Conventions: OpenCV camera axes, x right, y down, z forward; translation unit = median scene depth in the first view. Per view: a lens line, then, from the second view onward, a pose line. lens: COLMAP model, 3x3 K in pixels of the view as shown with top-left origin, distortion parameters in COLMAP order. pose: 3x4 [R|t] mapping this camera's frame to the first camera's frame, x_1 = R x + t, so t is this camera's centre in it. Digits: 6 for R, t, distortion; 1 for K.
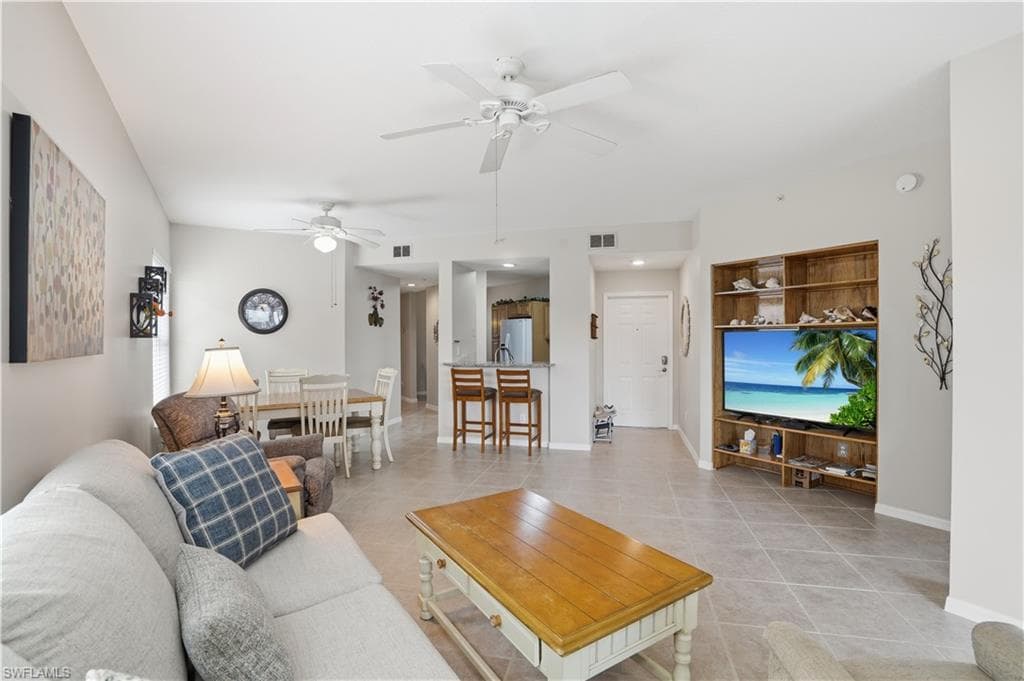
lens RADIAL K [[479.2, 0, 505.4], [0, 479.2, 338.9], [0, 0, 1]] dist [-0.073273, 0.029602]
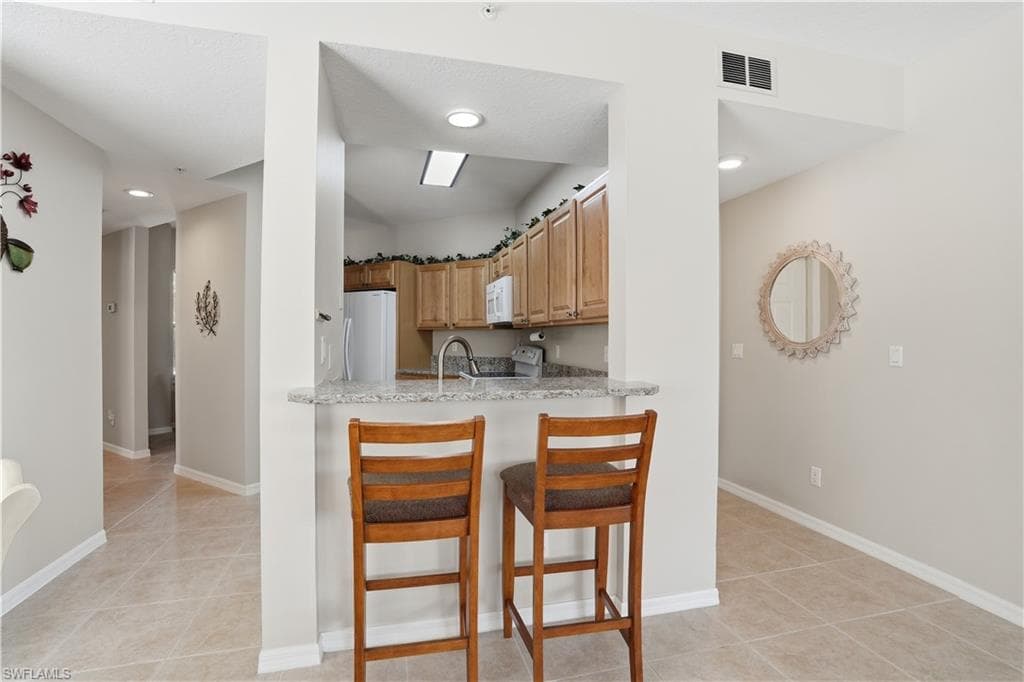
lens RADIAL K [[479.2, 0, 505.4], [0, 479.2, 339.4], [0, 0, 1]] dist [-0.073273, 0.029602]
pose [[0.882367, 0.006449, 0.470517, -0.093794], [-0.006910, 0.999976, -0.000748, 0.012548], [-0.470511, -0.002591, 0.882390, 0.450997]]
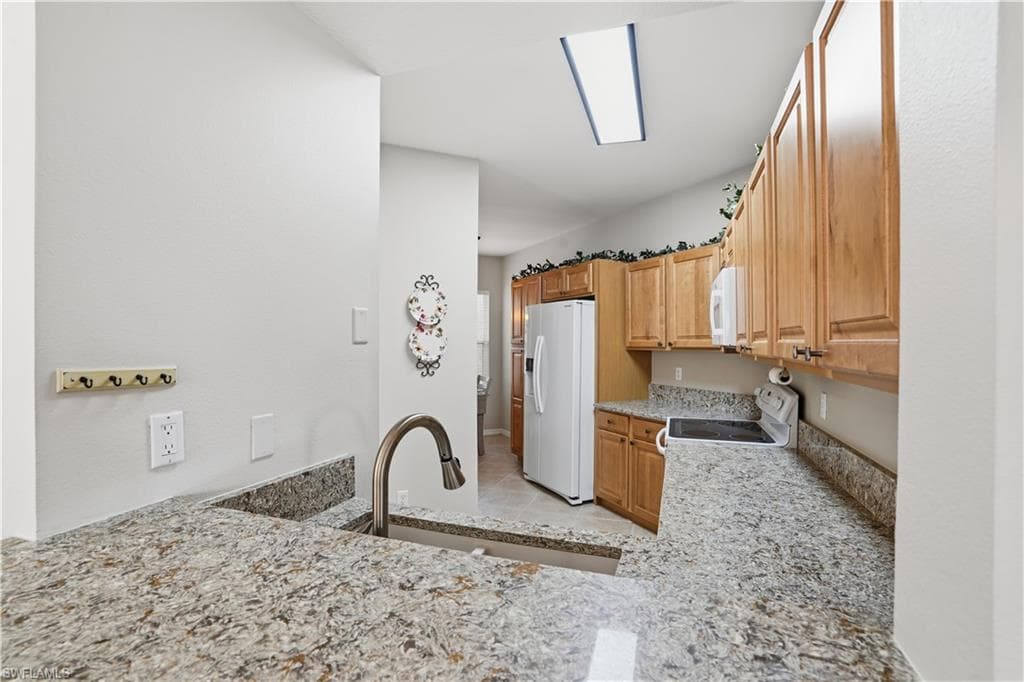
lens RADIAL K [[479.2, 0, 505.4], [0, 479.2, 339.4], [0, 0, 1]] dist [-0.073273, 0.029602]
pose [[0.993318, 0.000261, -0.115412, 0.024982], [-0.000710, 0.999992, -0.003852, -0.006401], [0.115410, 0.003908, 0.993310, 0.573483]]
